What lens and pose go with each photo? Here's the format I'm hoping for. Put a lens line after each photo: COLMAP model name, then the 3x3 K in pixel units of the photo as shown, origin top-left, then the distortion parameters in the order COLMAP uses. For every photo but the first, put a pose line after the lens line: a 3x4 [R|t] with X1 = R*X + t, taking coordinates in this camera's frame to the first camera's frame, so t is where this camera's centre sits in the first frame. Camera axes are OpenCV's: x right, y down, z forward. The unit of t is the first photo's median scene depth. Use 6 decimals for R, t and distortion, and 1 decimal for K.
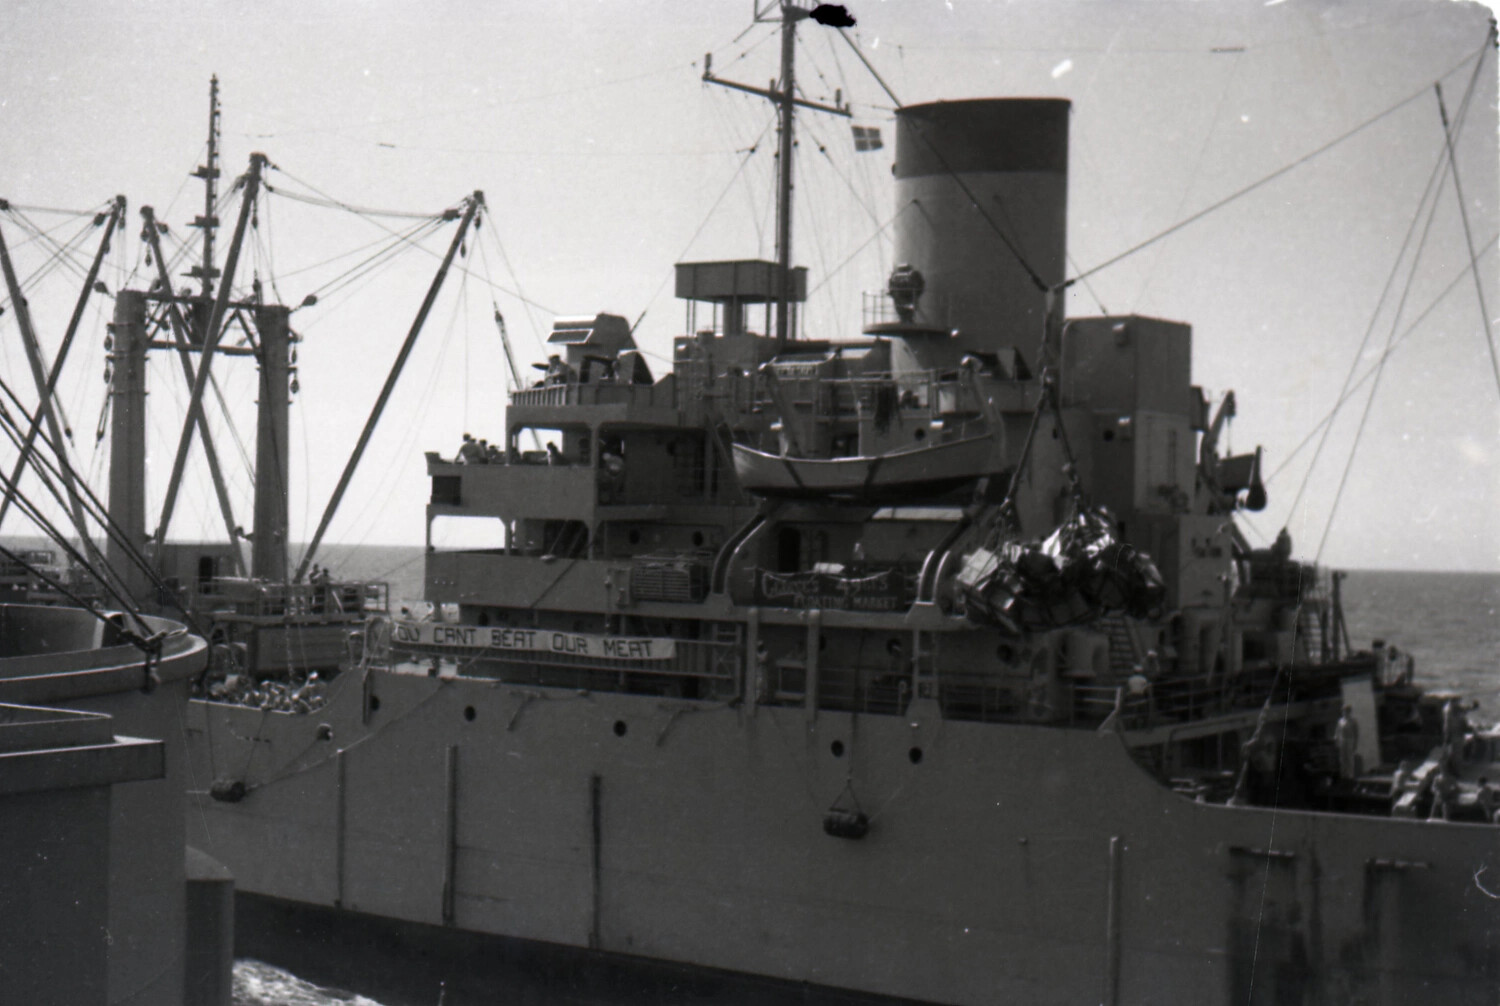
lens RADIAL K [[2396.9, 0, 750.0], [0, 2396.9, 503.0], [0, 0, 1]] dist [0.147004, -0.050151]
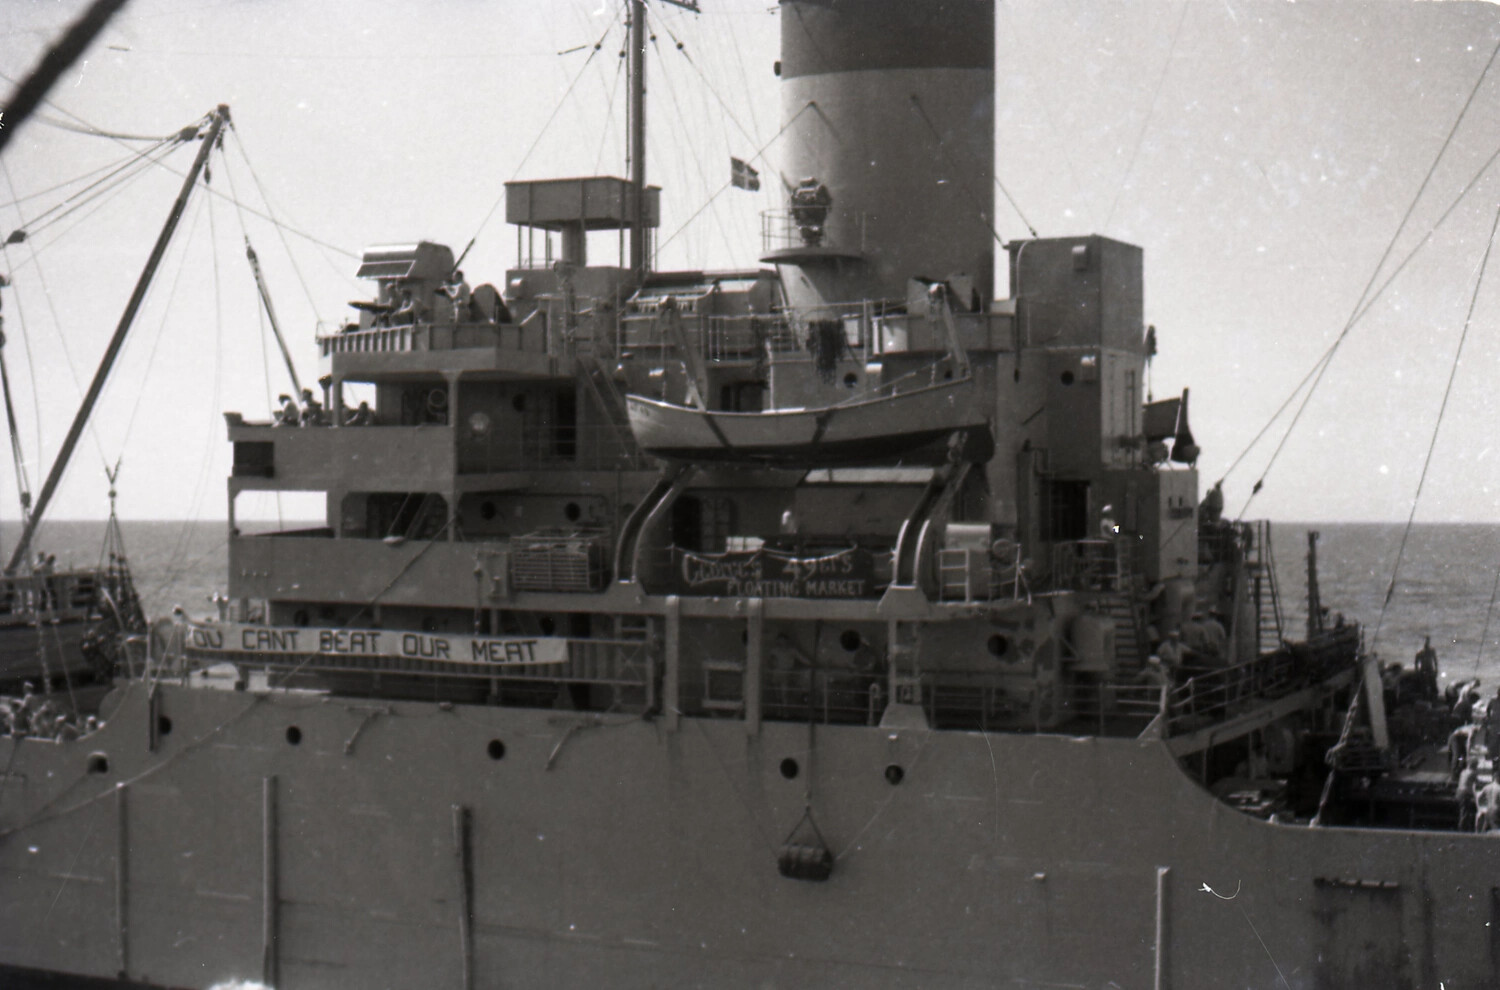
lens RADIAL K [[2365.2, 0, 749.8], [0, 2365.2, 462.4], [0, 0, 1]] dist [0.021644, 0.076593]
pose [[0.985991, -0.021727, 0.165376, -0.098353], [0.021371, 0.999764, 0.003936, -0.004094], [-0.165423, -0.000346, 0.986223, 0.199302]]
